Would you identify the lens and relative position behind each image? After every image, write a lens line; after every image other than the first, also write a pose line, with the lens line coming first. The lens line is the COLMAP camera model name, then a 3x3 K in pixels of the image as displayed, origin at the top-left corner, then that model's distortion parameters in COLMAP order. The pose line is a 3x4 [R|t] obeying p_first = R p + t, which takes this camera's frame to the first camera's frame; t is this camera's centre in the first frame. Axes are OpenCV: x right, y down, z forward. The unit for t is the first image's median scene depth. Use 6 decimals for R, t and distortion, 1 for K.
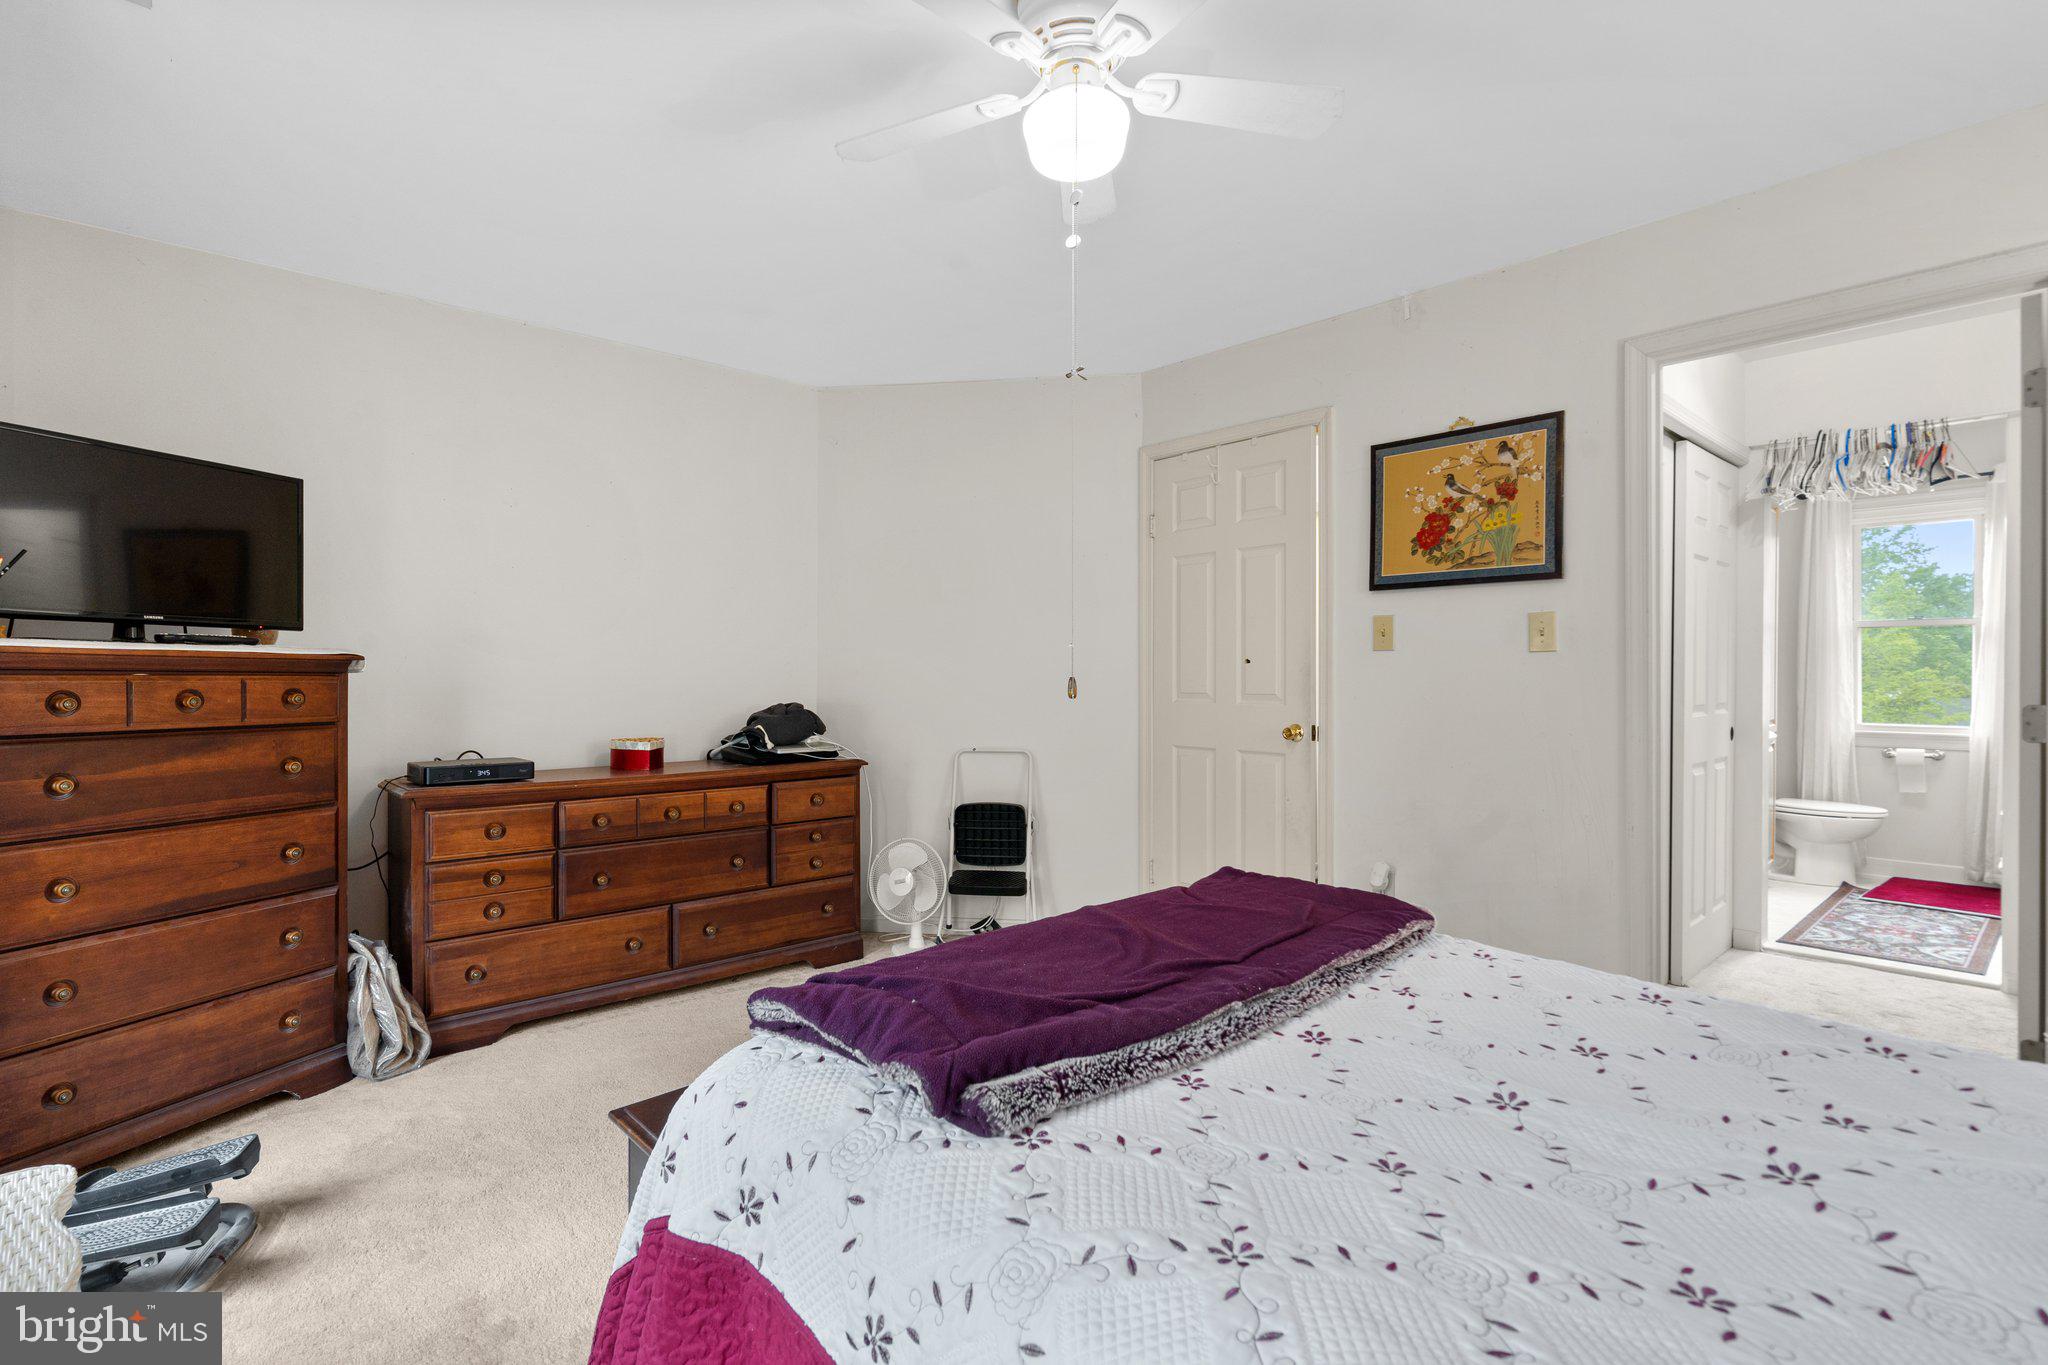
lens RADIAL K [[955.2, 0, 1015.3], [0, 955.2, 683.0], [0, 0, 1]] dist [-0.005417, 0.003356]
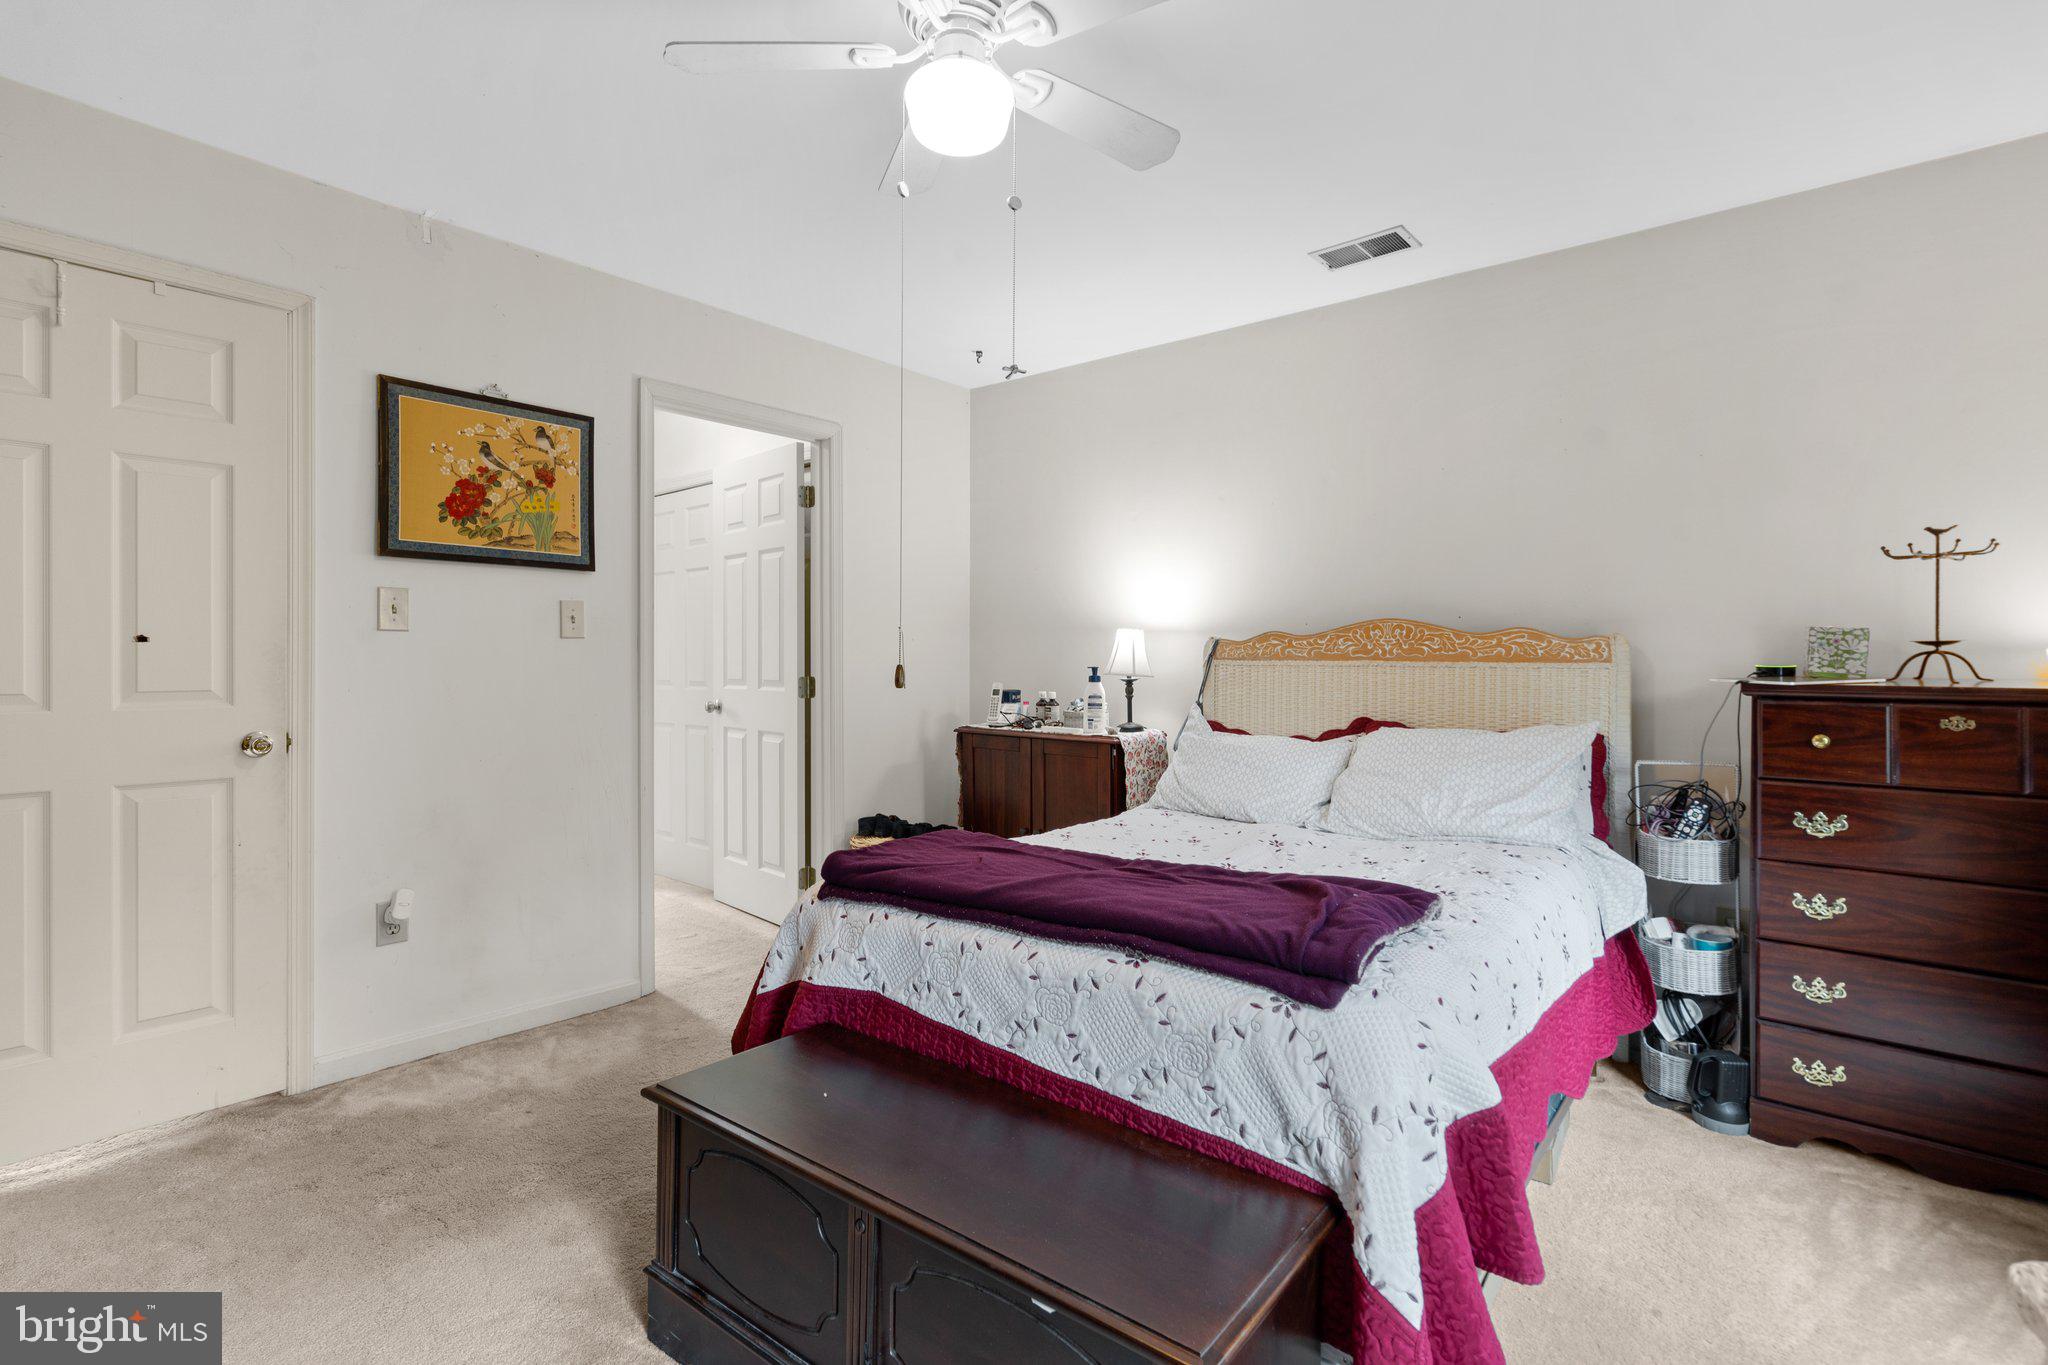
lens RADIAL K [[955.2, 0, 1023.2], [0, 955.2, 670.2], [0, 0, 1]] dist [-0.005417, 0.003356]
pose [[-0.152548, -0.015521, 0.988174, -1.031725], [0.008741, 0.999816, 0.017053, -0.018937], [-0.988257, 0.011239, -0.152384, 1.208387]]
